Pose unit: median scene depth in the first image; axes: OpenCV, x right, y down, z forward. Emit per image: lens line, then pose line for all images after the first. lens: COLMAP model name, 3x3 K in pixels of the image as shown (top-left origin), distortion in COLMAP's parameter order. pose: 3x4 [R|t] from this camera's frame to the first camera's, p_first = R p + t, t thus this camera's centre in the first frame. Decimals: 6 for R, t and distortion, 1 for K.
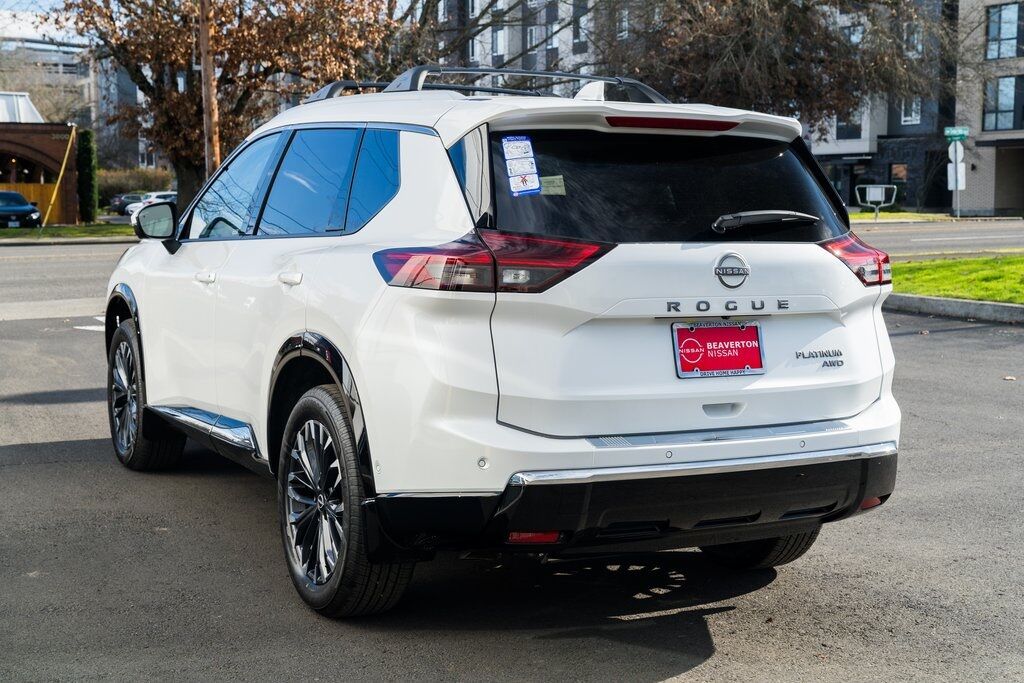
lens RADIAL K [[1448.4, 0, 513.0], [0, 1448.4, 345.4], [0, 0, 1]] dist [0.015477, 0.000000]
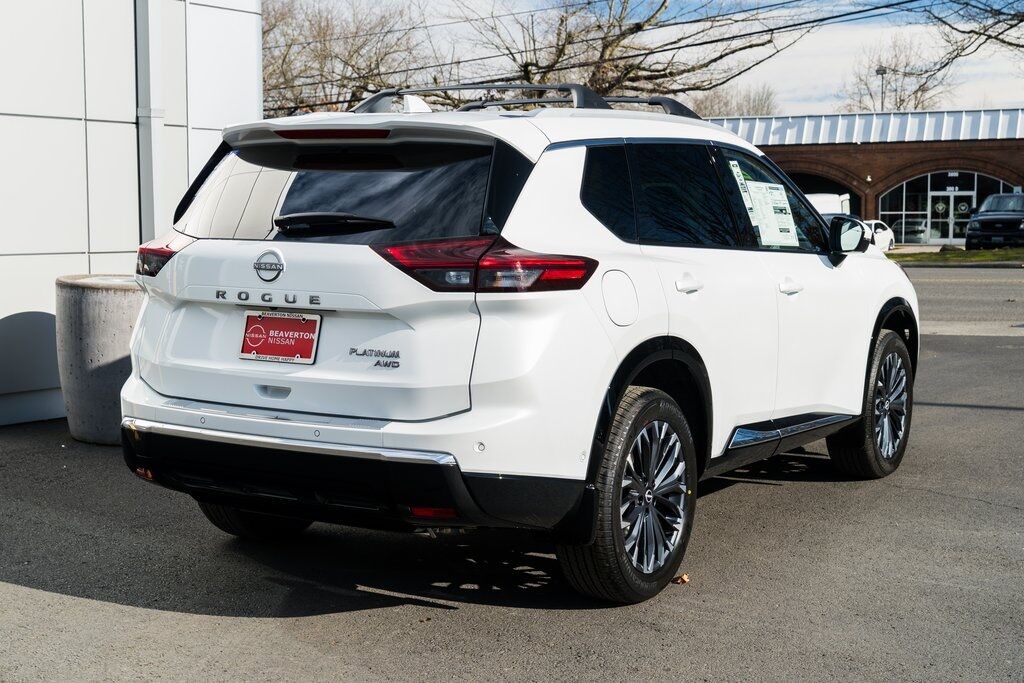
lens RADIAL K [[1531.2, 0, 510.5], [0, 1531.2, 334.4], [0, 0, 1]] dist [0.049098, 0.000000]
pose [[0.528030, 0.067992, -0.846500, 1.218187], [-0.090096, 0.995649, 0.023772, -0.043016], [0.844433, 0.063714, 0.531859, 0.522579]]
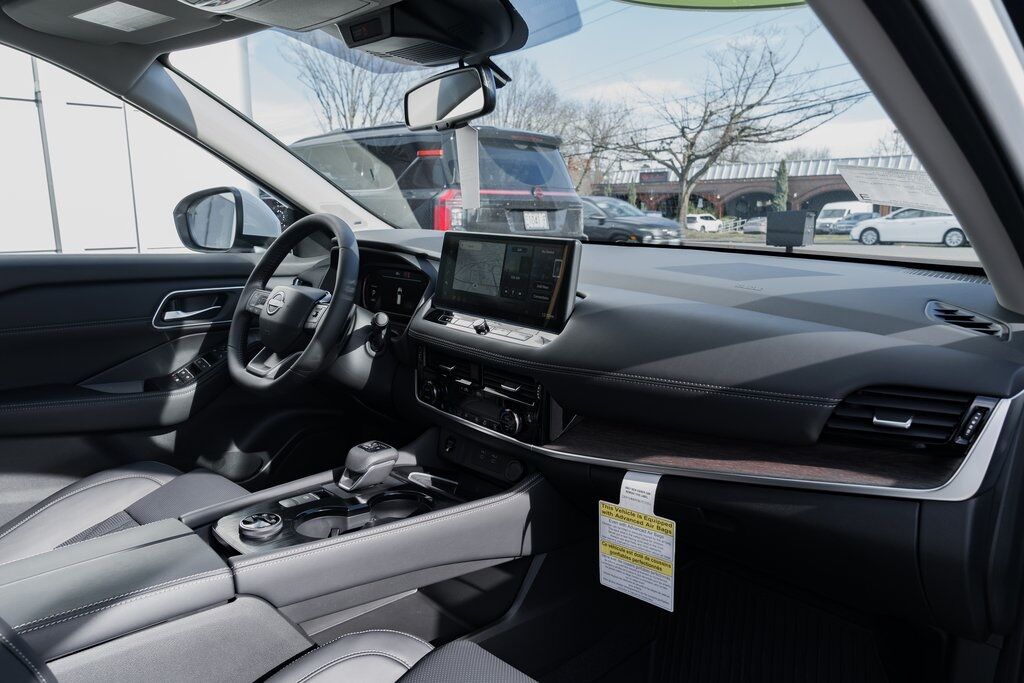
lens RADIAL K [[697.0, 0, 507.6], [0, 697.0, 342.5], [0, 0, 1]] dist [-0.014543, 0.018234]
pose [[0.296486, 0.172364, -0.939354, 0.081459], [-0.096030, 0.983974, 0.150242, -0.134554], [0.950197, 0.045661, 0.308287, 1.525165]]
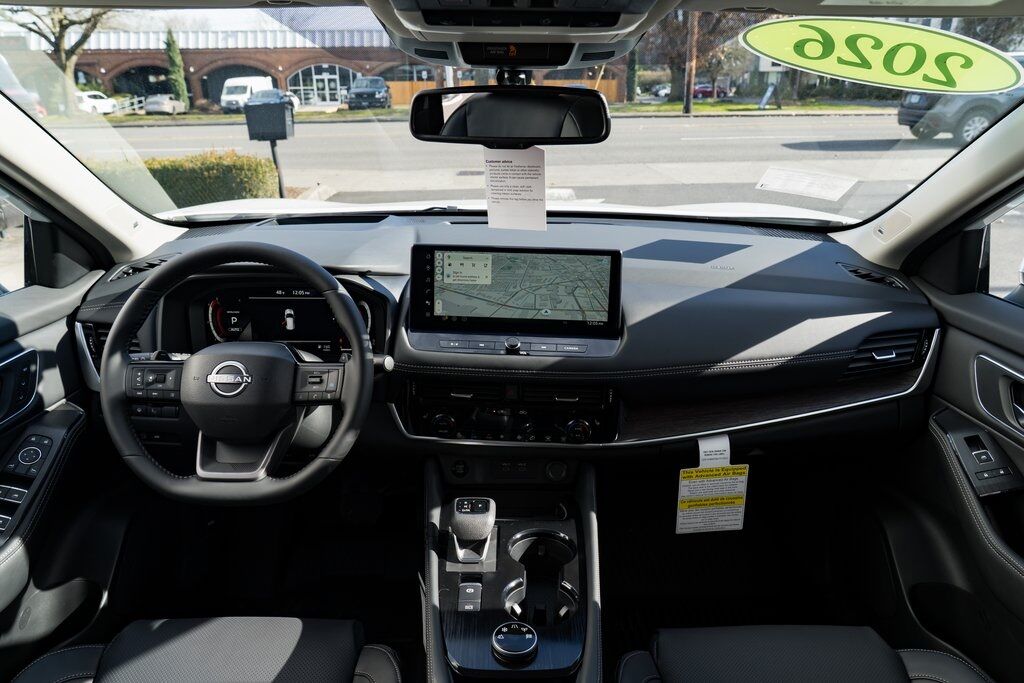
lens RADIAL K [[697.0, 0, 516.8], [0, 697.0, 343.5], [0, 0, 1]] dist [-0.014543, 0.018234]
pose [[0.895812, 0.150251, -0.418265, -0.069201], [-0.040759, 0.964928, 0.259331, -0.167624], [0.442561, -0.215264, 0.870518, 1.370944]]
